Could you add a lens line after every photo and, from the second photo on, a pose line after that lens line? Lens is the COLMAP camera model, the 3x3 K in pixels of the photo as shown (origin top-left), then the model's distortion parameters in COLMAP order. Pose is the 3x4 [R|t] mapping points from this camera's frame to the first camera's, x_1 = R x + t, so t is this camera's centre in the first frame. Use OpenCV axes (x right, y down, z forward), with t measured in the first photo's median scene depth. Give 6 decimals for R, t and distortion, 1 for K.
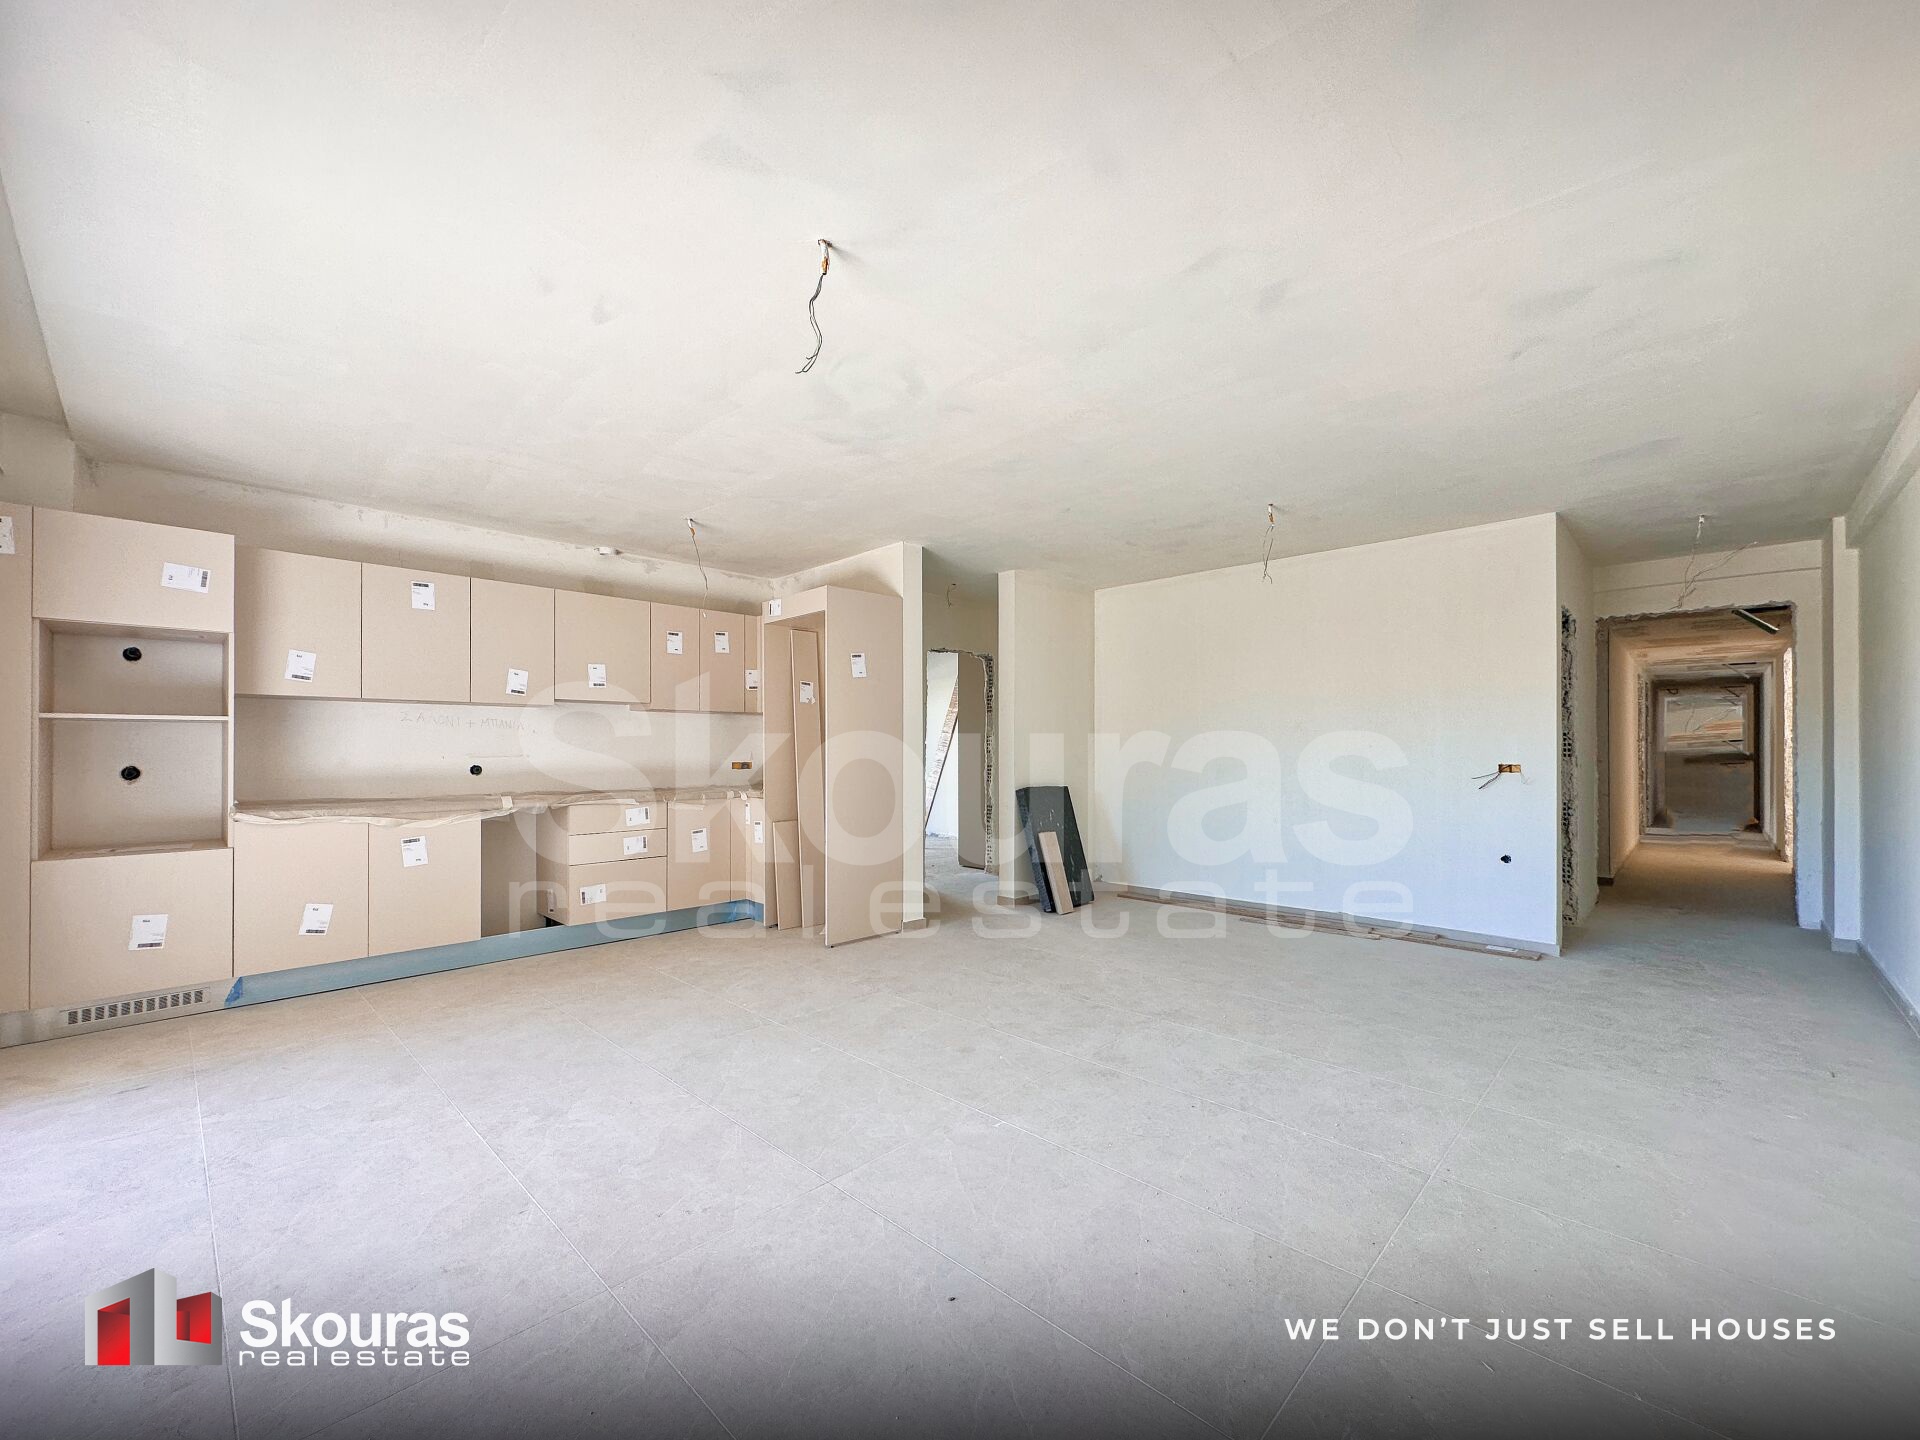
lens RADIAL K [[774.3, 0, 962.8], [0, 774.3, 744.1], [0, 0, 1]] dist [0.002514, 0.000100]
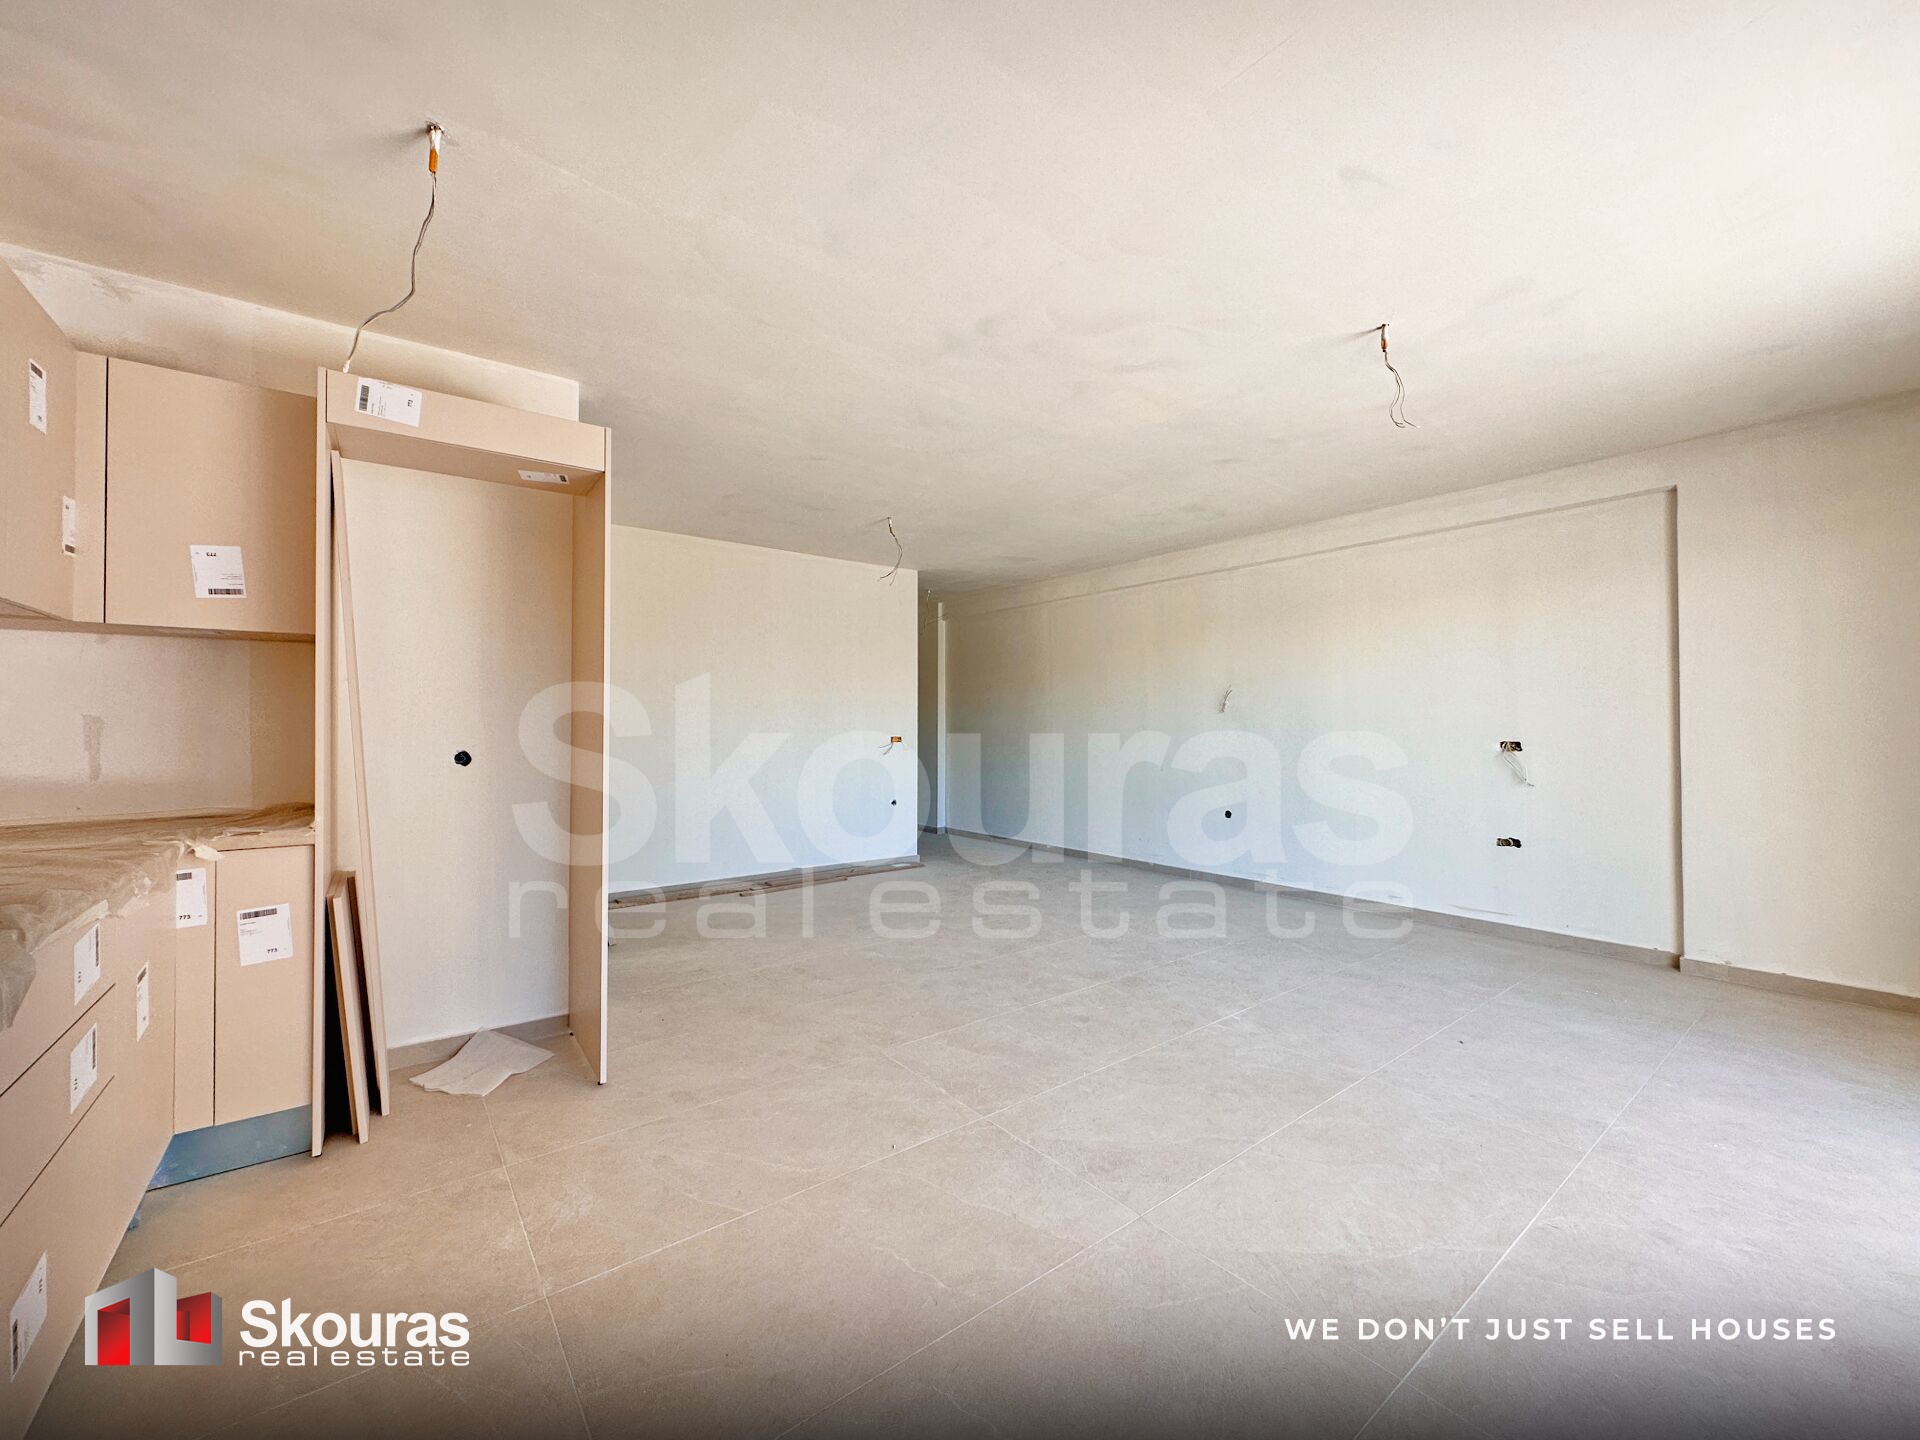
lens RADIAL K [[774.3, 0, 946.2], [0, 774.3, 714.7], [0, 0, 1]] dist [0.002514, 0.000100]
pose [[0.143508, 0.014962, 0.989536, -1.023906], [-0.005470, 0.999882, -0.014325, 0.008761], [-0.989634, -0.003357, 0.143573, 1.019393]]
